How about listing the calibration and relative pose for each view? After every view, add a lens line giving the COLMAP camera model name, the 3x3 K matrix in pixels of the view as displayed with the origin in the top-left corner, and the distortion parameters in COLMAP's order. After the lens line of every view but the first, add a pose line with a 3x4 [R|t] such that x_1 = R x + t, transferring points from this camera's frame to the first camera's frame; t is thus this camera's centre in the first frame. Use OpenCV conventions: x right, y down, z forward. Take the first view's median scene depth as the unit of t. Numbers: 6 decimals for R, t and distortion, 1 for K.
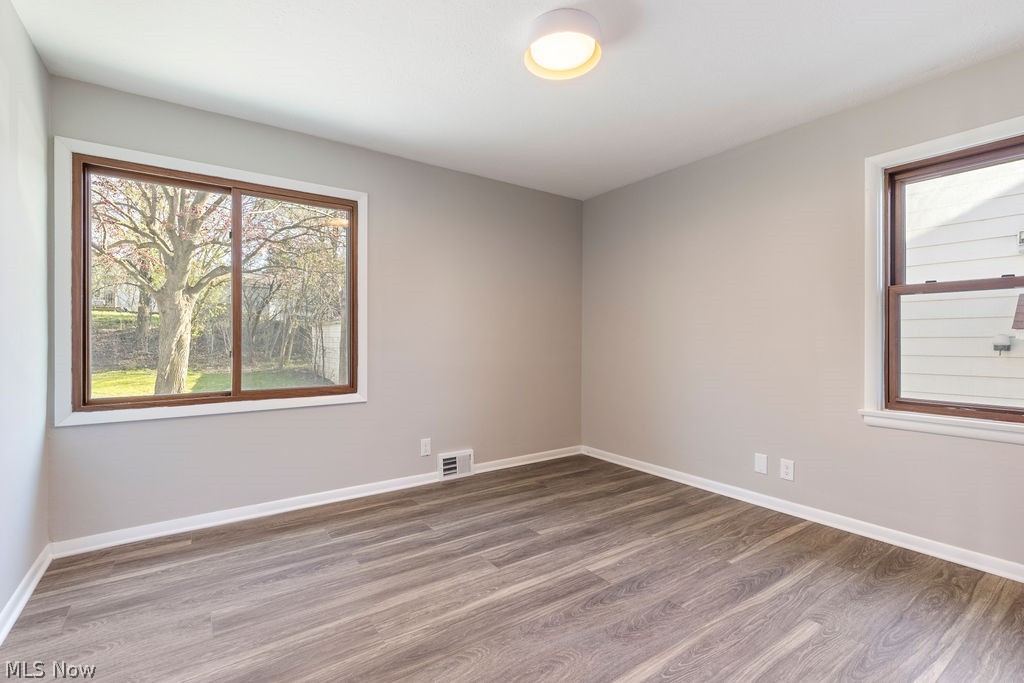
lens RADIAL K [[467.2, 0, 507.7], [0, 467.2, 339.2], [0, 0, 1]] dist [0.004485, 0.000064]
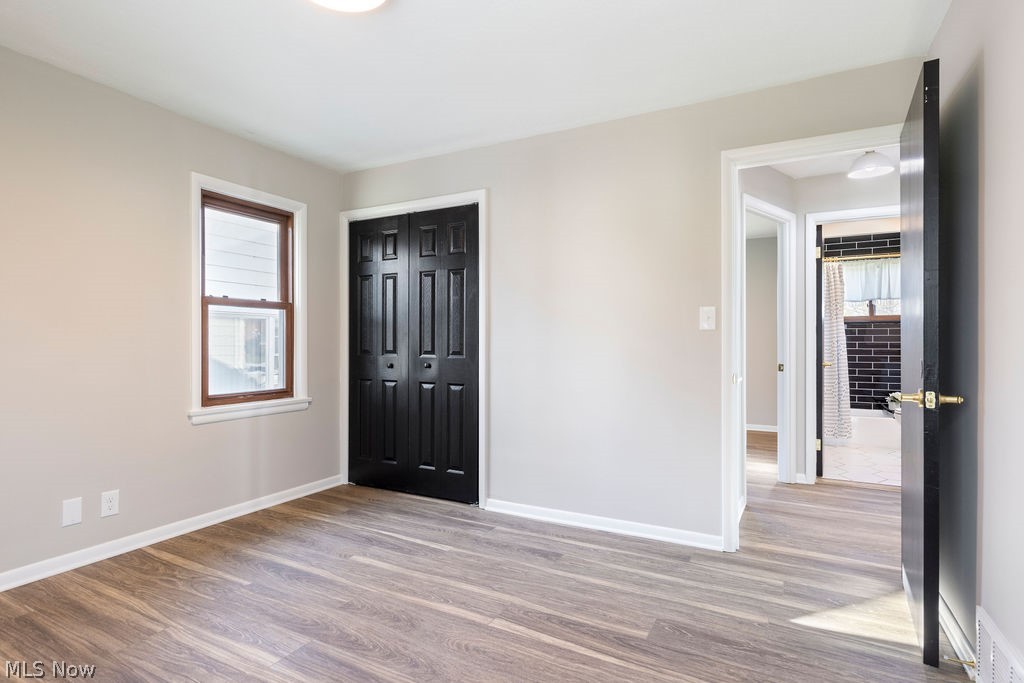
lens RADIAL K [[522.2, 0, 518.1], [0, 522.2, 340.0], [0, 0, 1]] dist [0.029313, -0.005849]
pose [[-0.454697, -0.000781, 0.890646, -0.647467], [-0.001791, 0.999998, -0.000038, -0.010346], [-0.890644, -0.001613, -0.454698, 0.913457]]
